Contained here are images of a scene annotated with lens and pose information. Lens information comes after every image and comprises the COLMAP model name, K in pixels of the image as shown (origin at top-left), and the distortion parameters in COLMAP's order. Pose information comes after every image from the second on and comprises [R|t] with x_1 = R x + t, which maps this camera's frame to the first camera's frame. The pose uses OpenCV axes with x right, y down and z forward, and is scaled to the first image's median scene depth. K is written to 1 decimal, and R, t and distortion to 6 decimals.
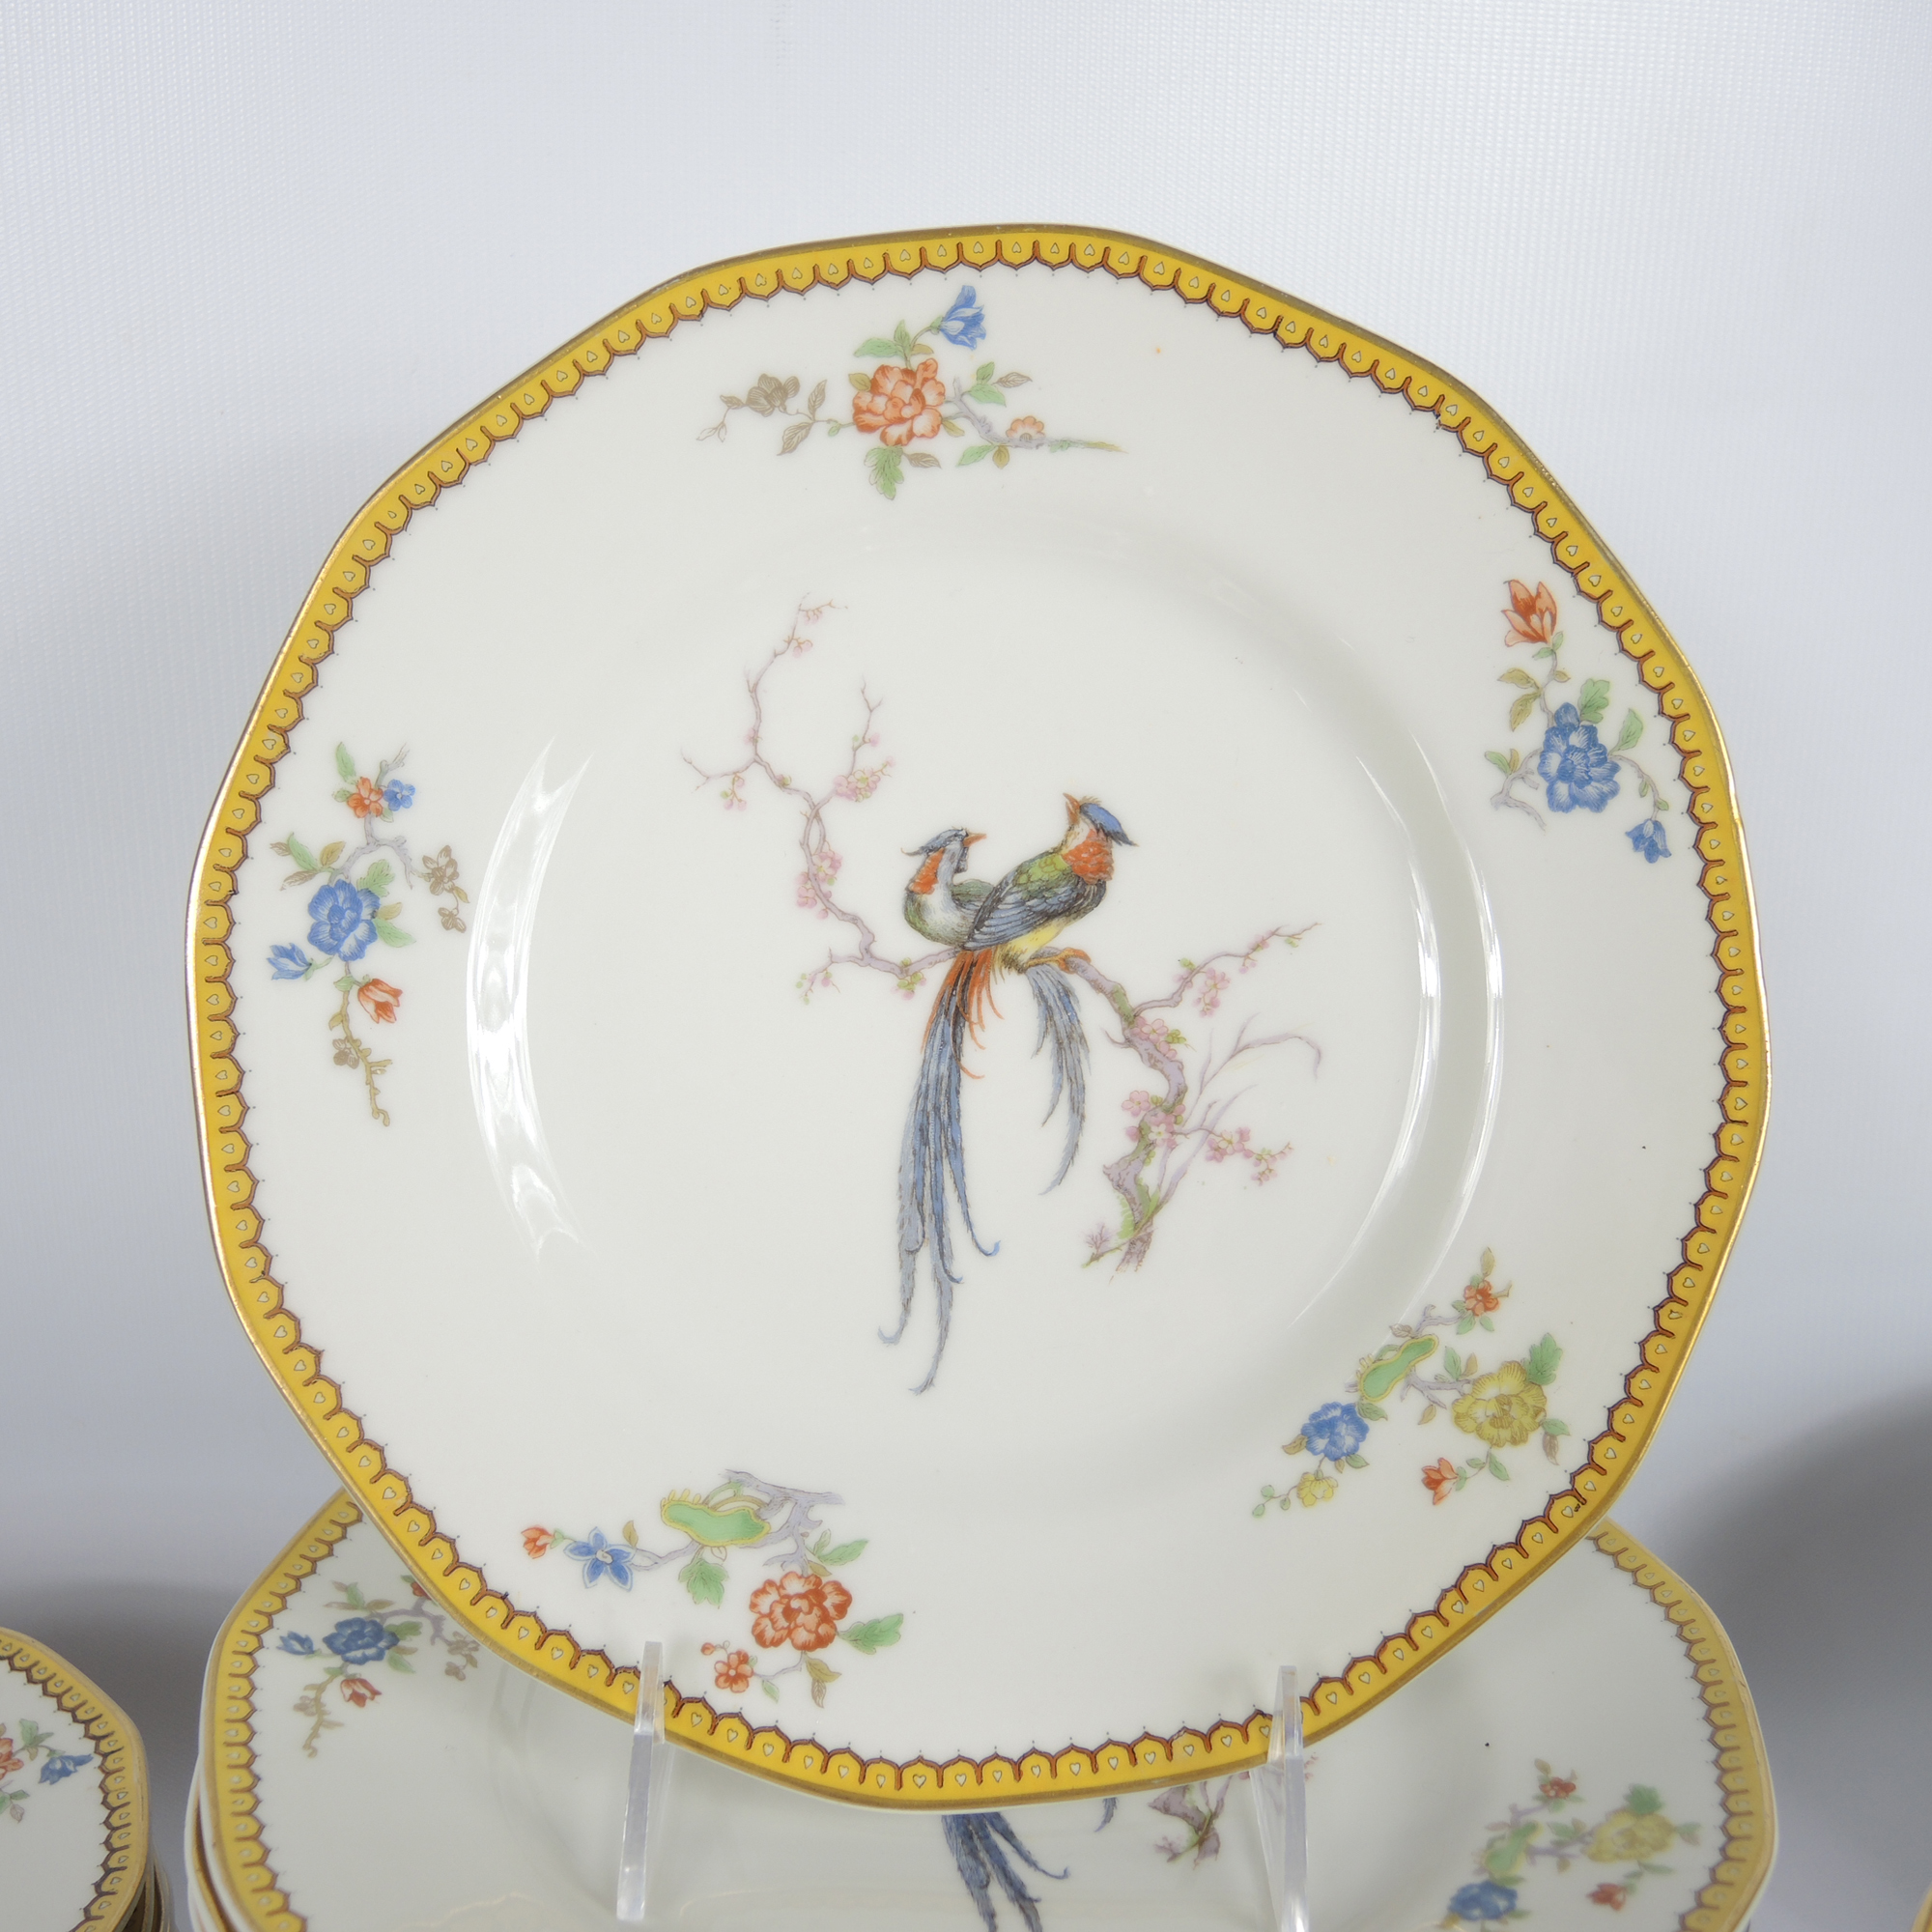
lens RADIAL K [[2659.1, 0, 966.0], [0, 2659.1, 966.0], [0, 0, 1]] dist [-0.035168, -0.039411]
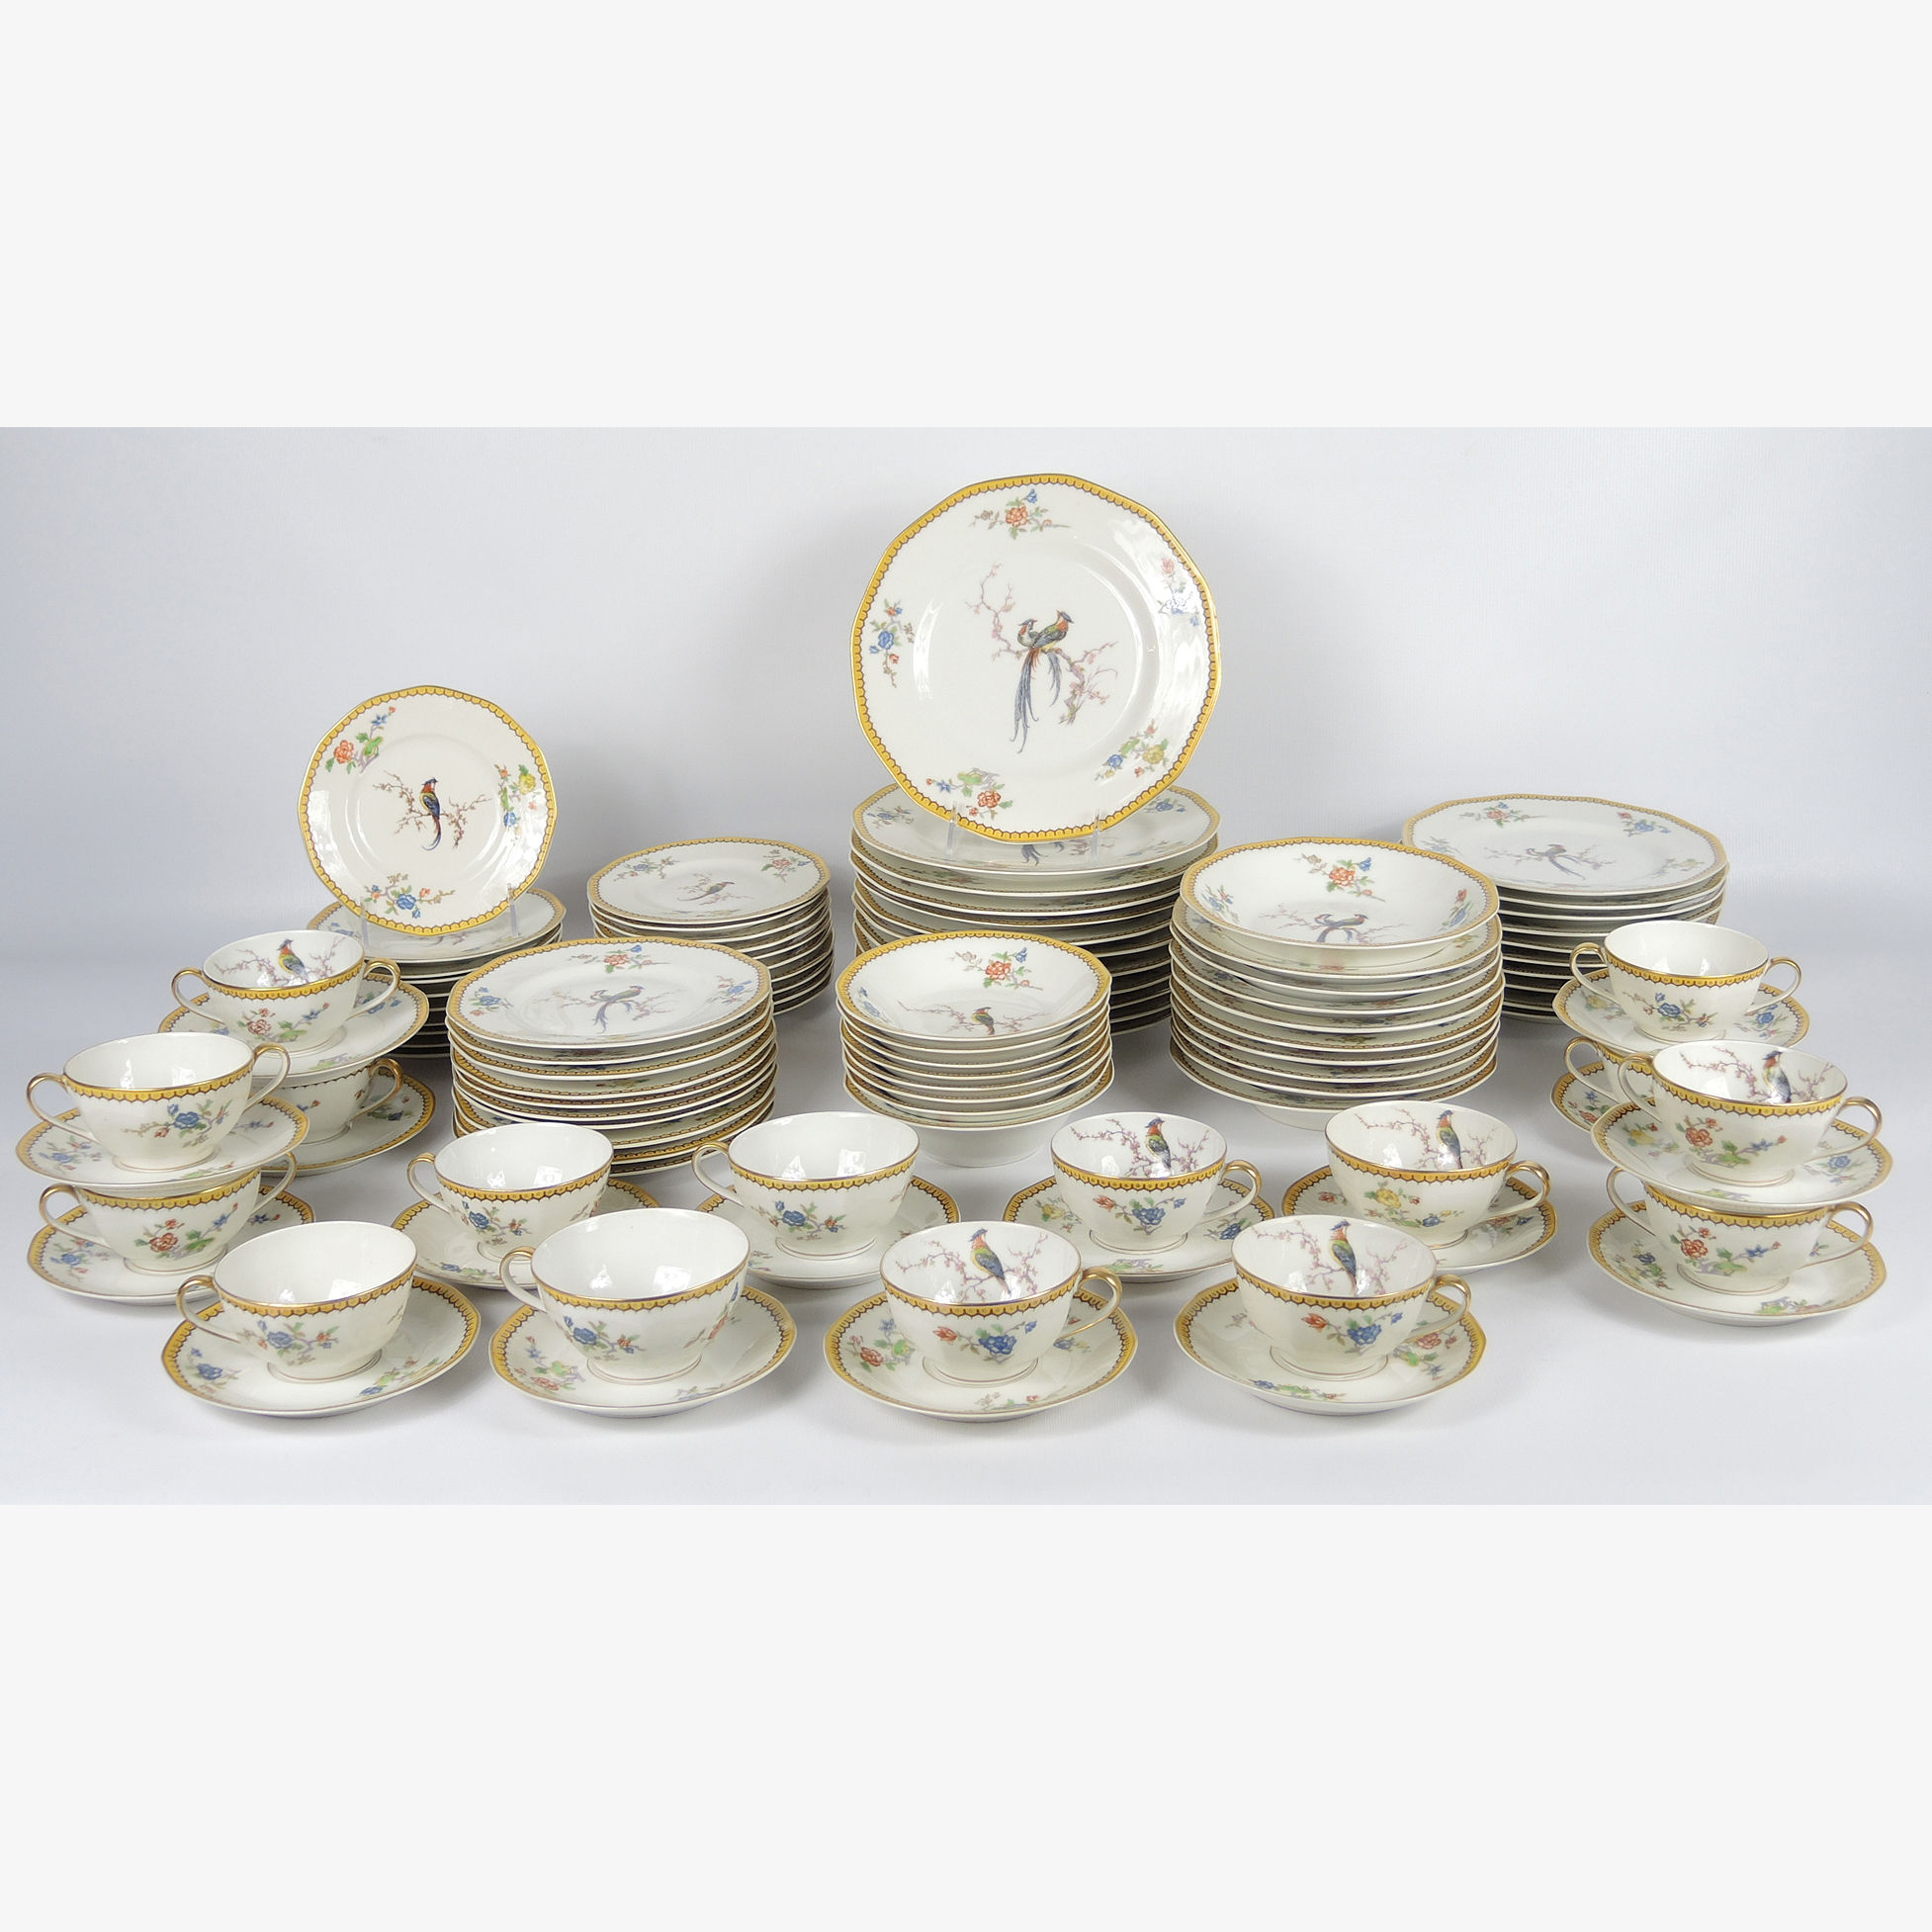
lens RADIAL K [[2659.1, 0, 966.0], [0, 2659.1, 966.0], [0, 0, 1]] dist [-0.035168, -0.039411]
pose [[0.989575, 0.017019, -0.143007, 0.507277], [-0.008283, 0.998075, 0.061463, 0.238839], [0.143778, -0.059638, 0.987811, -3.195899]]
